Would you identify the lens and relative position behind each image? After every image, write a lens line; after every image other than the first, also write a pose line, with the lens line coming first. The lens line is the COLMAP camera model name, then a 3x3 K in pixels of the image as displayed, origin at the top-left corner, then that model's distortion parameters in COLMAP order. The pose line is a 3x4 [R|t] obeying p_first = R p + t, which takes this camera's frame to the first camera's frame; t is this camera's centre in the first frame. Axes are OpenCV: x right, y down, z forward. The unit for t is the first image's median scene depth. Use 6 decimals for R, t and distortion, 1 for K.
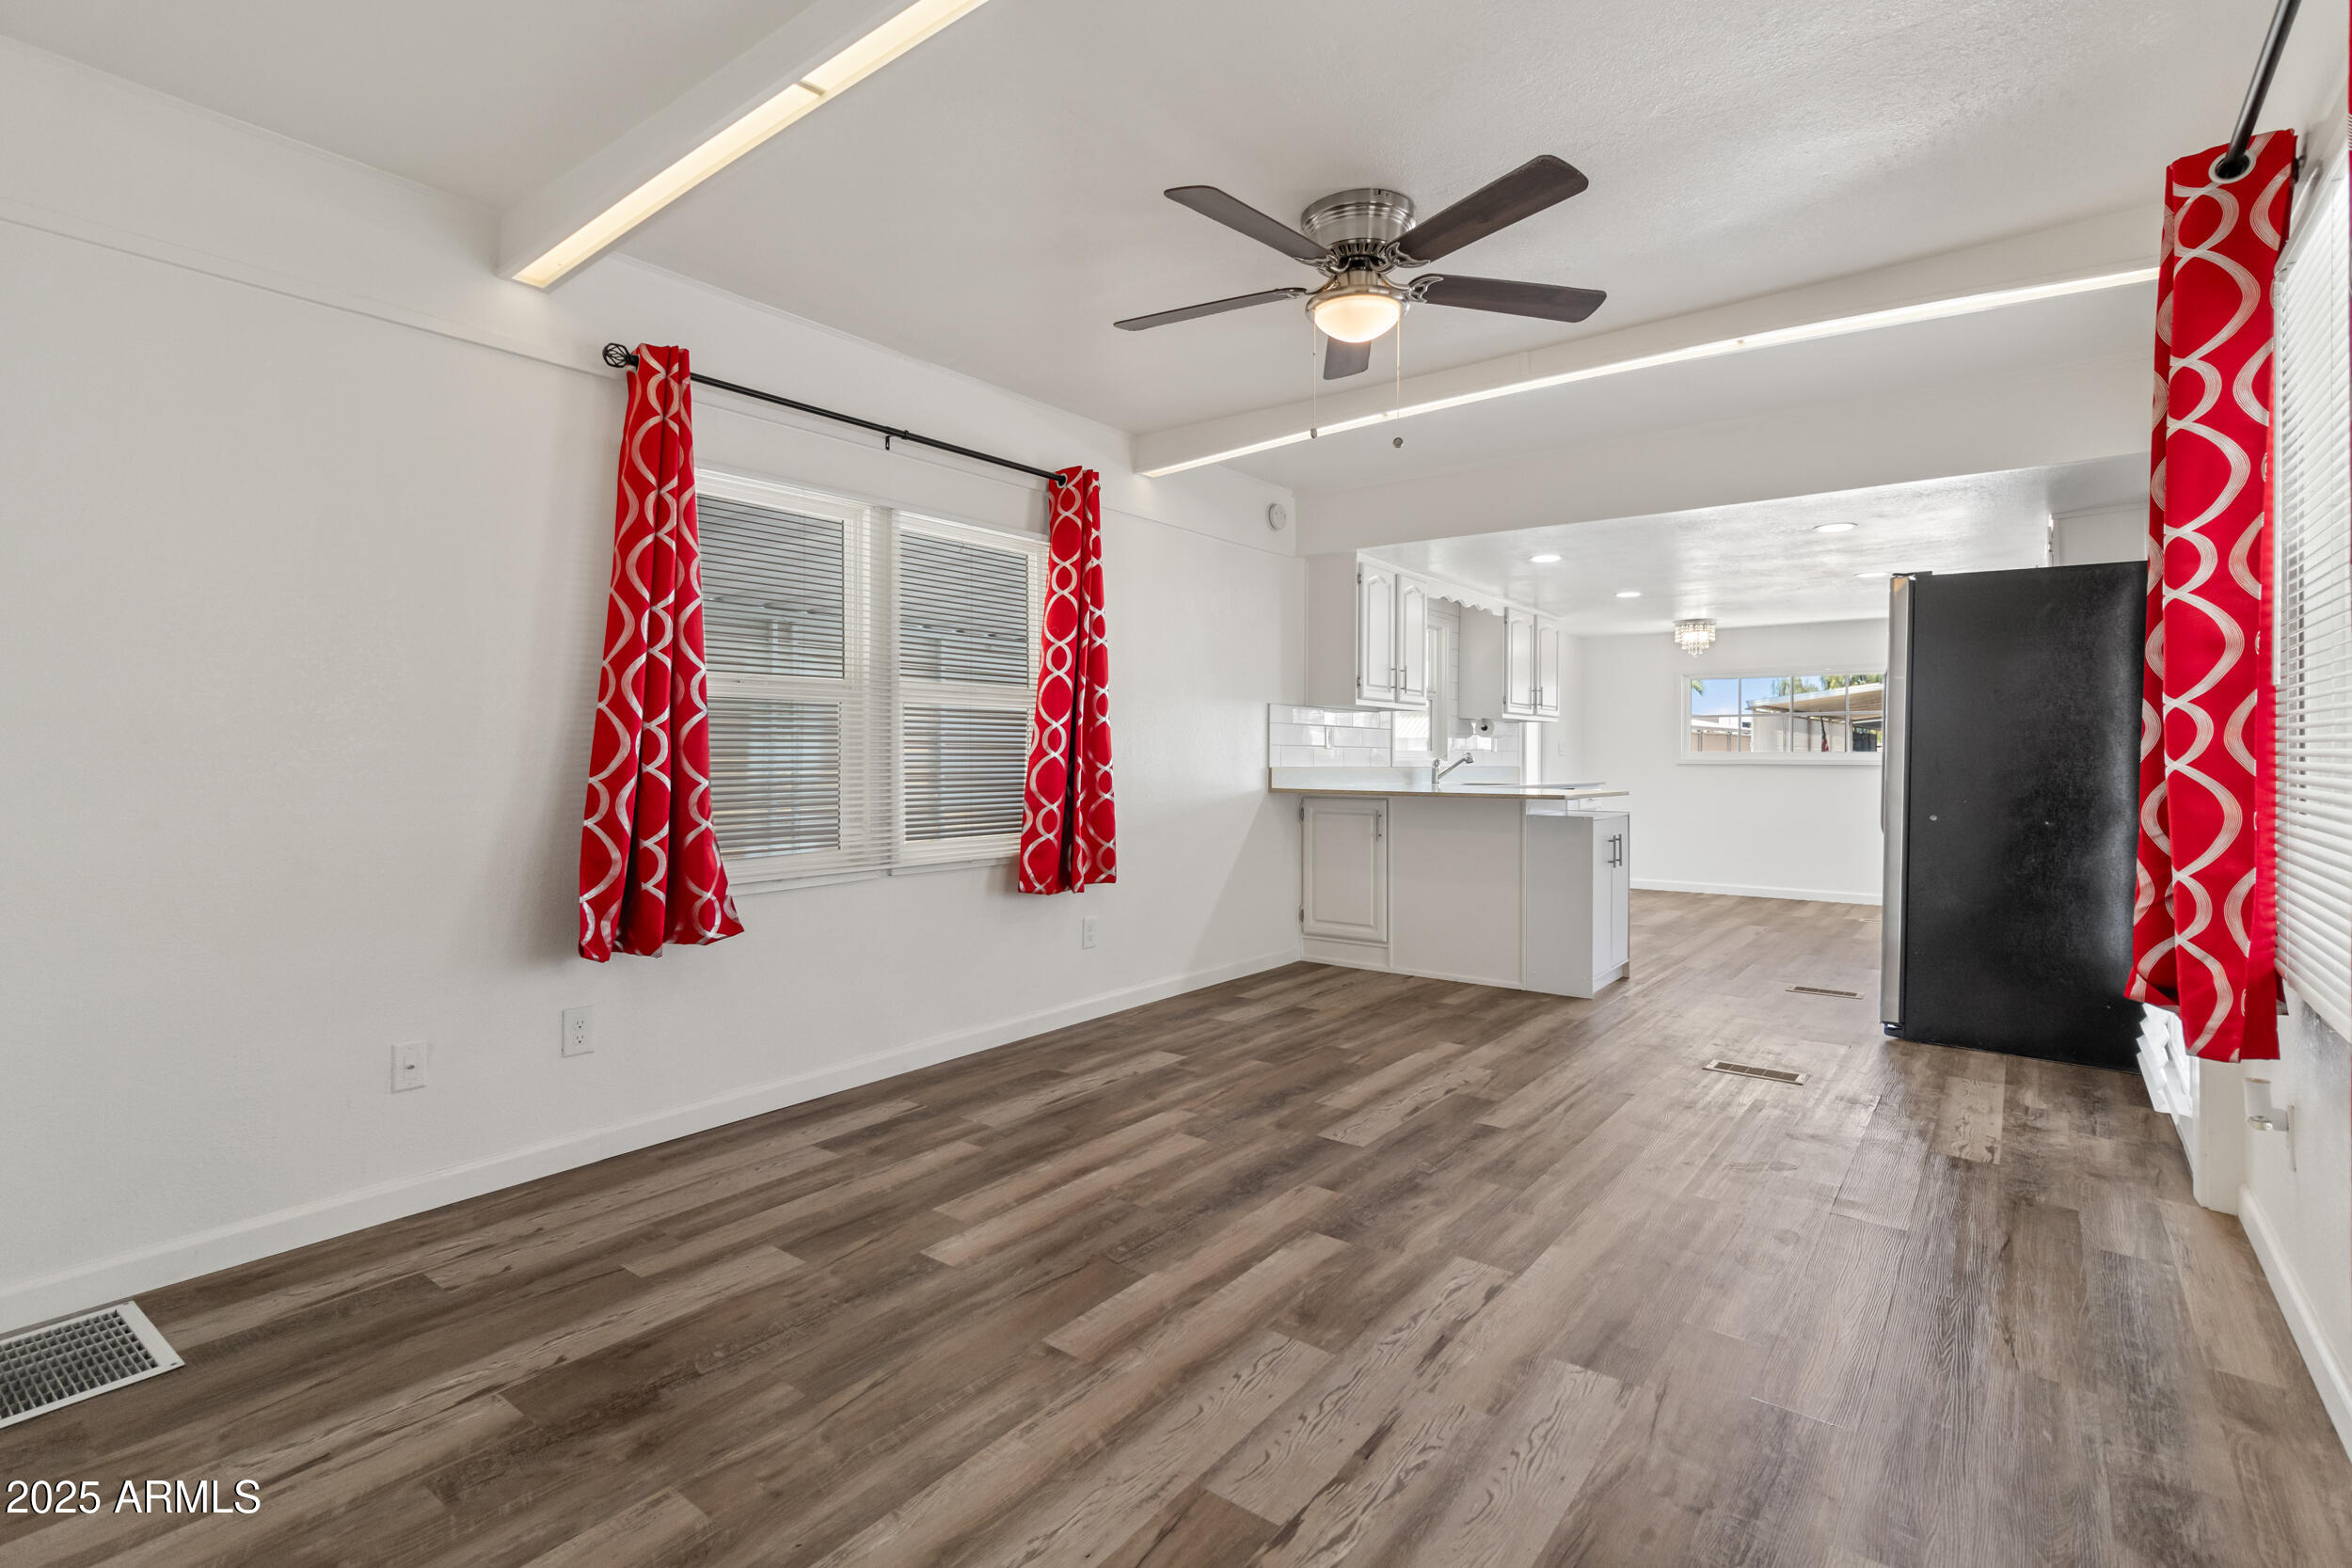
lens RADIAL K [[1089.4, 0, 1183.0], [0, 1089.4, 762.4], [0, 0, 1]] dist [-0.001172, 0.000277]
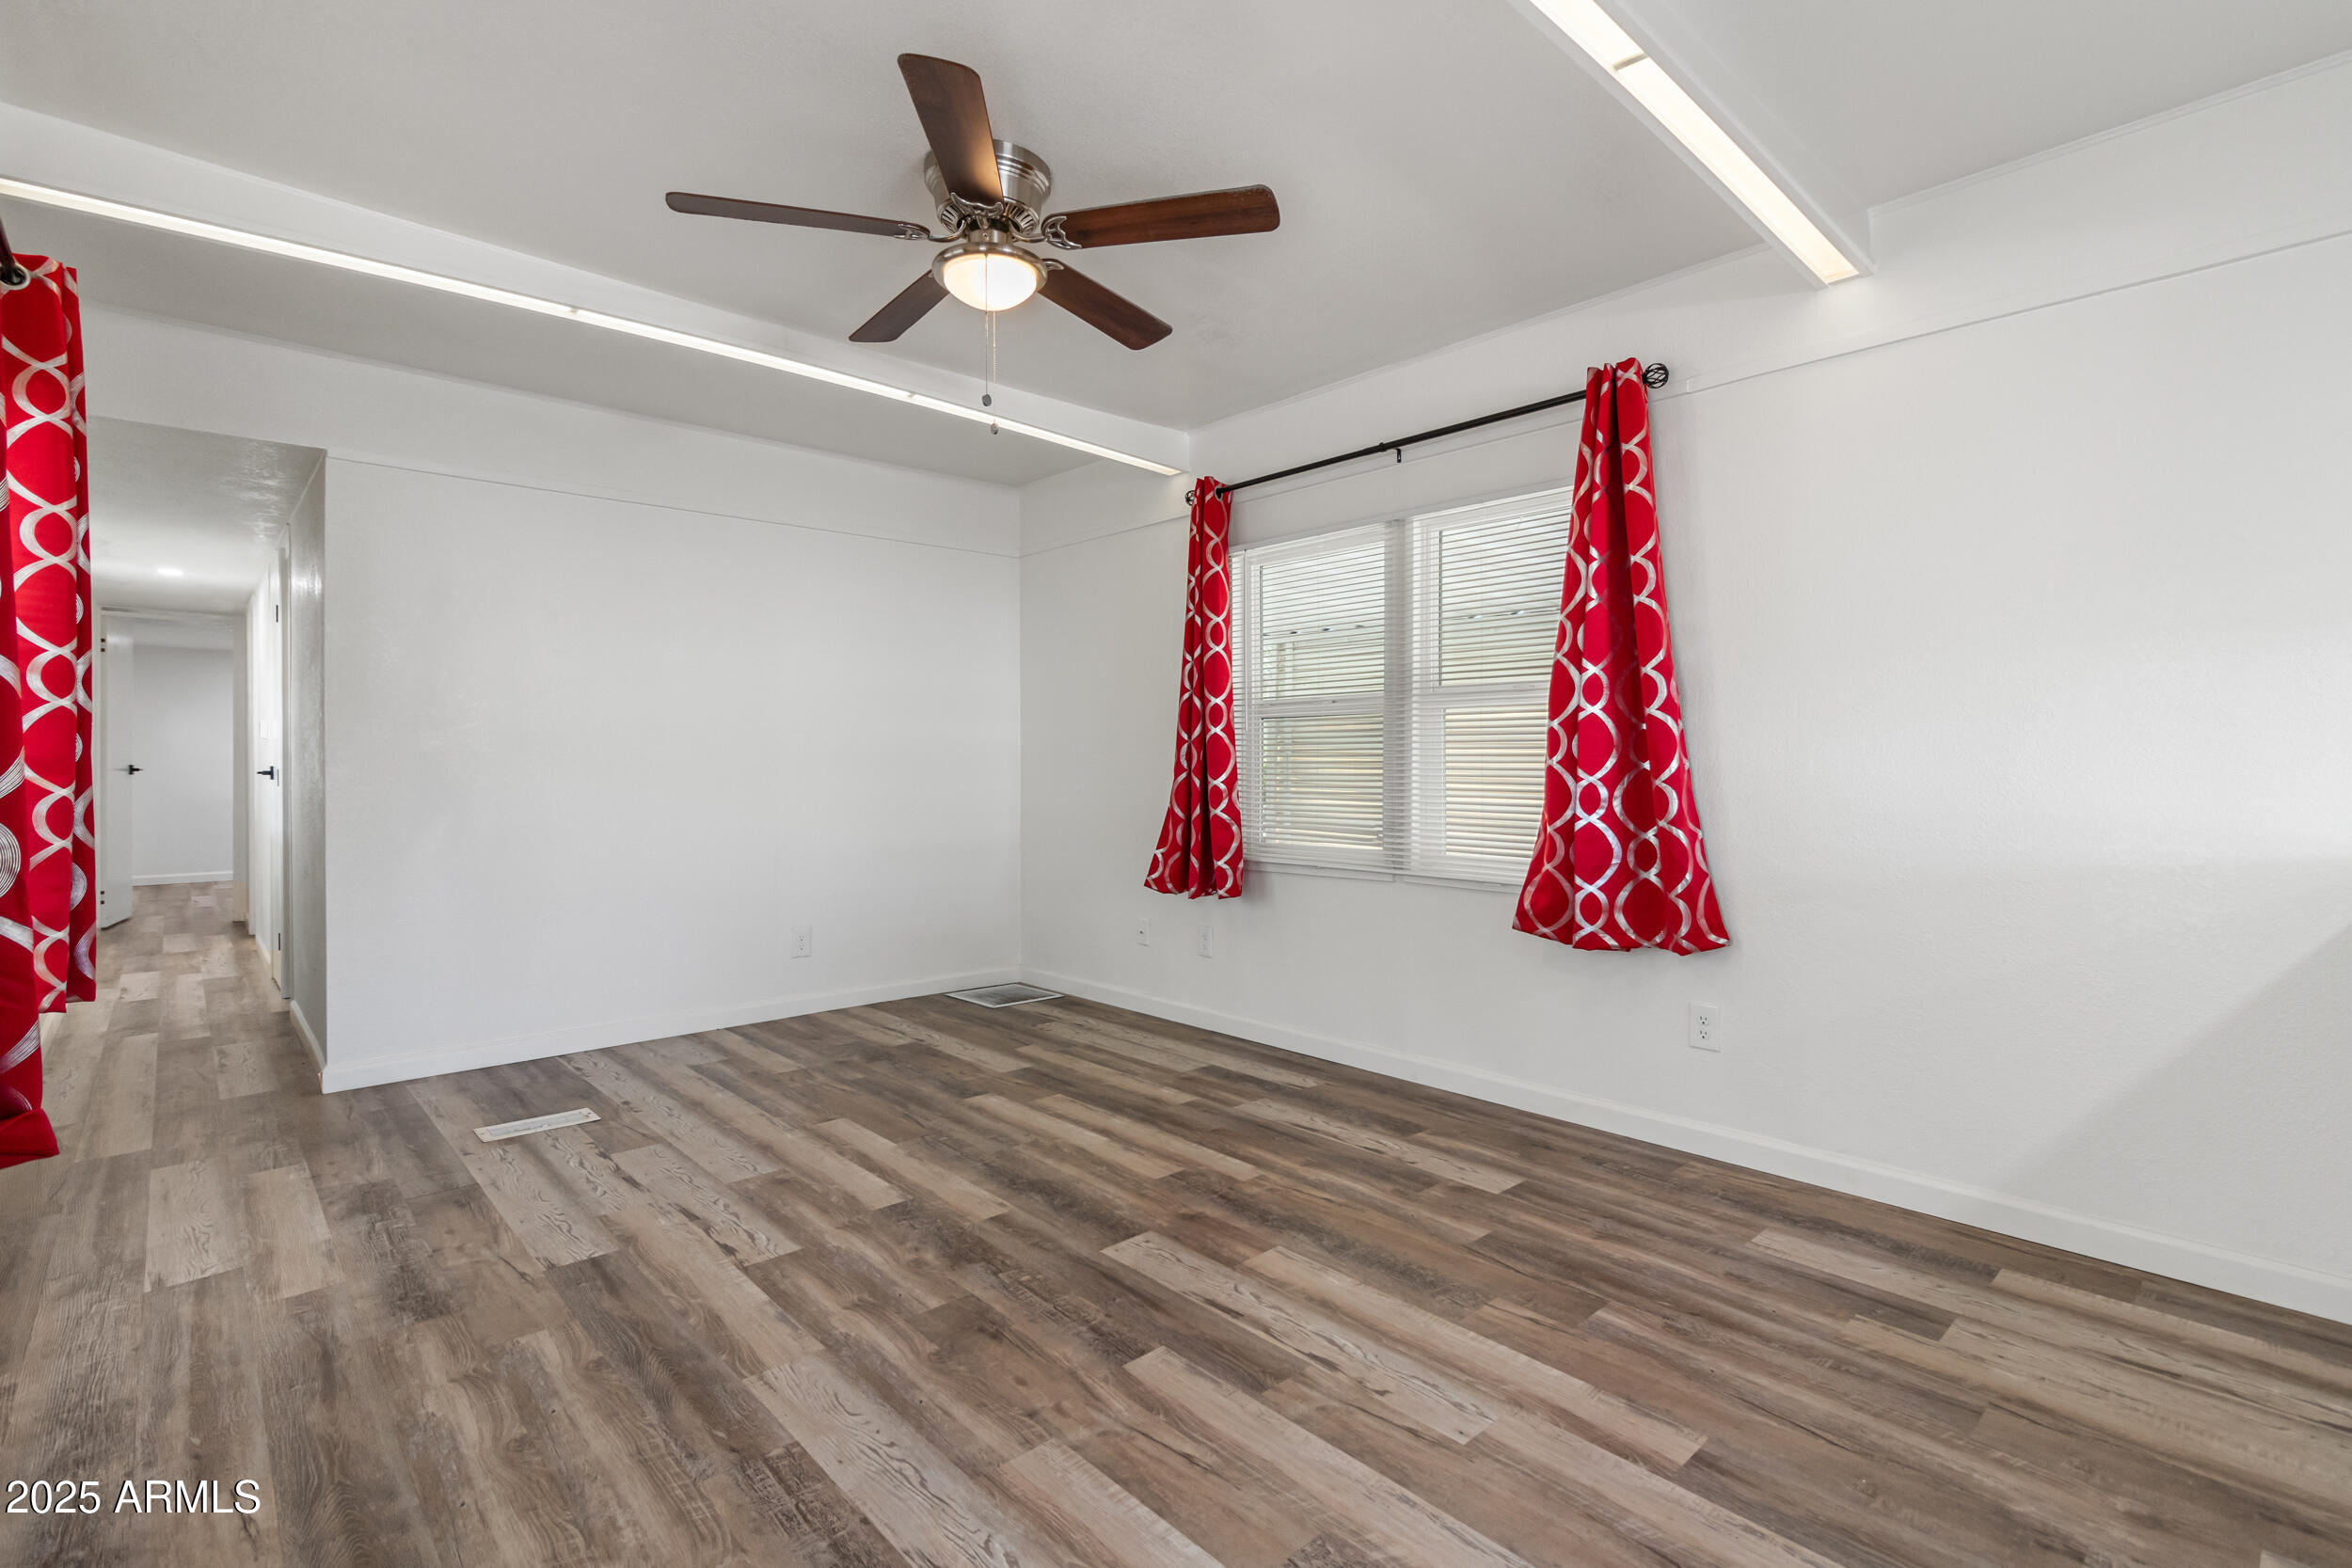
lens RADIAL K [[1089.4, 0, 1183.0], [0, 1089.4, 762.4], [0, 0, 1]] dist [-0.001172, 0.000277]
pose [[-0.165351, -0.000926, -0.986234, 1.009585], [-0.008138, 0.999967, 0.000425, -0.005899], [0.986201, 0.008096, -0.165353, 1.274501]]
